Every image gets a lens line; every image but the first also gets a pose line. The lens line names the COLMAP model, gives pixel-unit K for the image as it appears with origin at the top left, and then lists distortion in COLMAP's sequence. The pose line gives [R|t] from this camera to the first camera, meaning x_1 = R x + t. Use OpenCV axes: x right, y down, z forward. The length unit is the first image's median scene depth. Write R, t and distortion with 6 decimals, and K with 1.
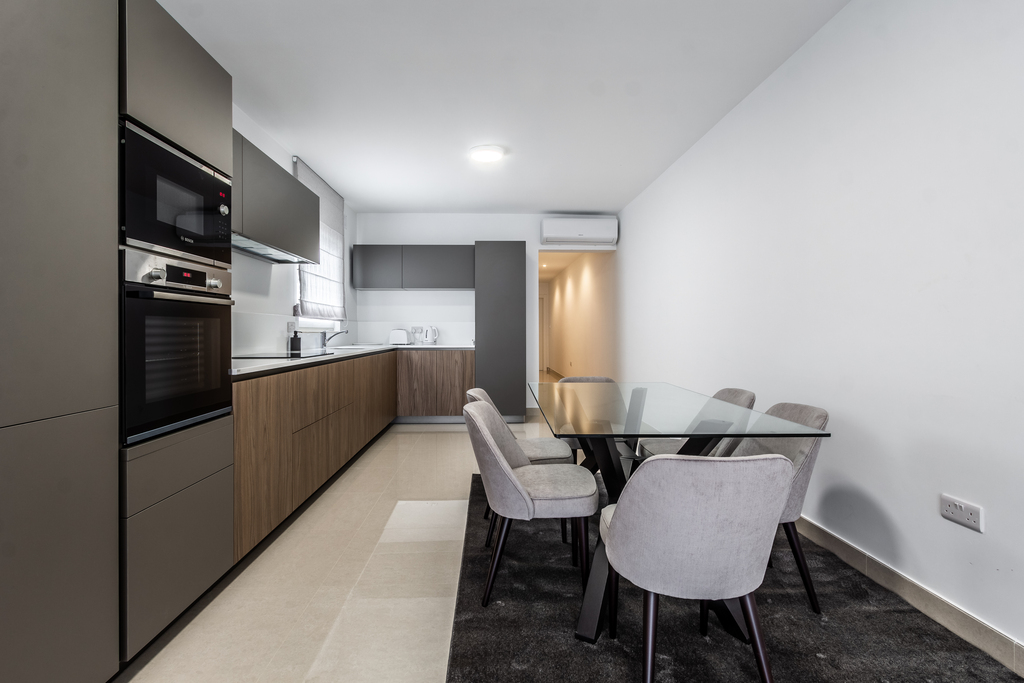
lens RADIAL K [[509.1, 0, 508.6], [0, 509.1, 332.7], [0, 0, 1]] dist [0.004474, 0.000108]
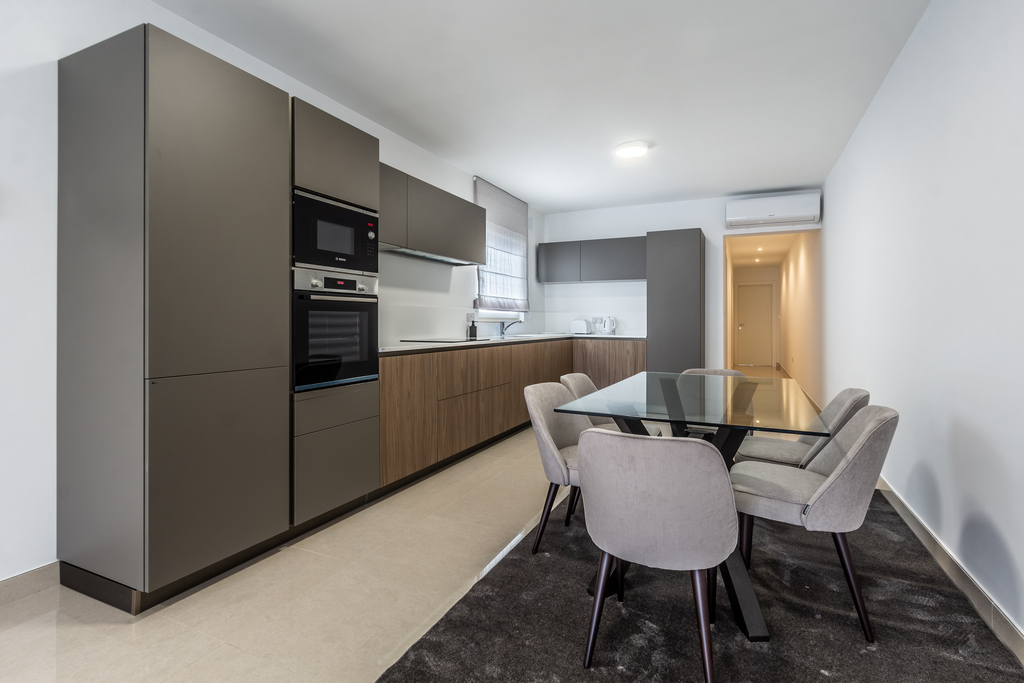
lens RADIAL K [[509.1, 0, 493.8], [0, 509.1, 322.6], [0, 0, 1]] dist [0.004474, 0.000108]
pose [[0.879472, 0.005075, -0.475924, 0.295275], [-0.005205, 0.999986, 0.001044, -0.000886], [0.475923, 0.001559, 0.879486, -0.058975]]
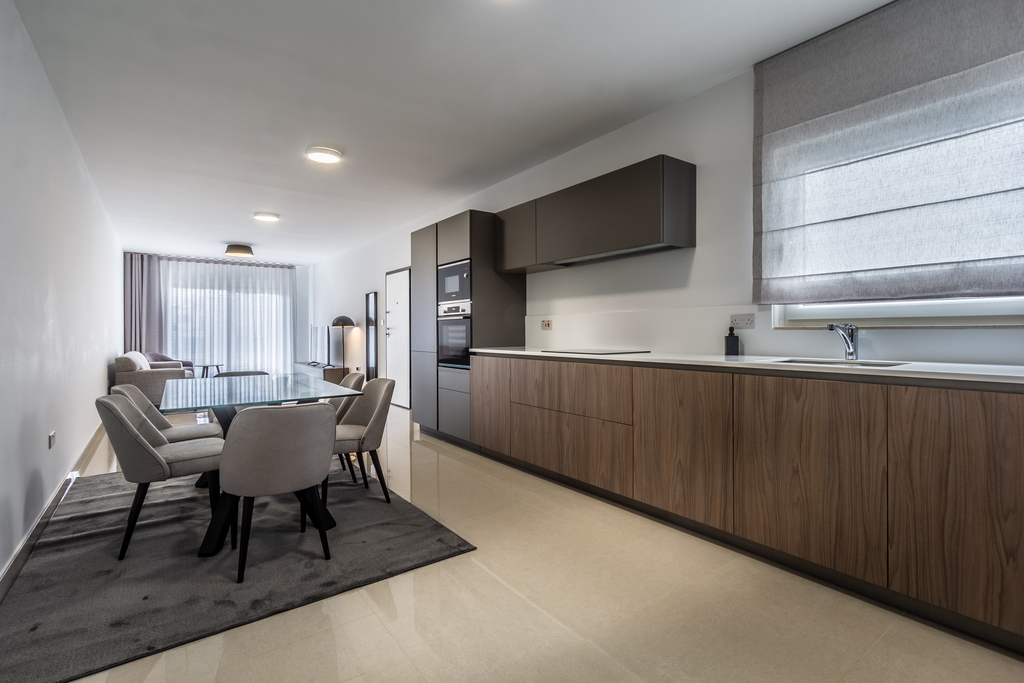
lens RADIAL K [[509.1, 0, 514.5], [0, 509.1, 335.8], [0, 0, 1]] dist [0.004474, 0.000108]
pose [[-0.839988, 0.008627, -0.542537, 0.323137], [0.005146, 0.999955, 0.007934, 0.002817], [0.542581, 0.003872, -0.839995, 2.100510]]
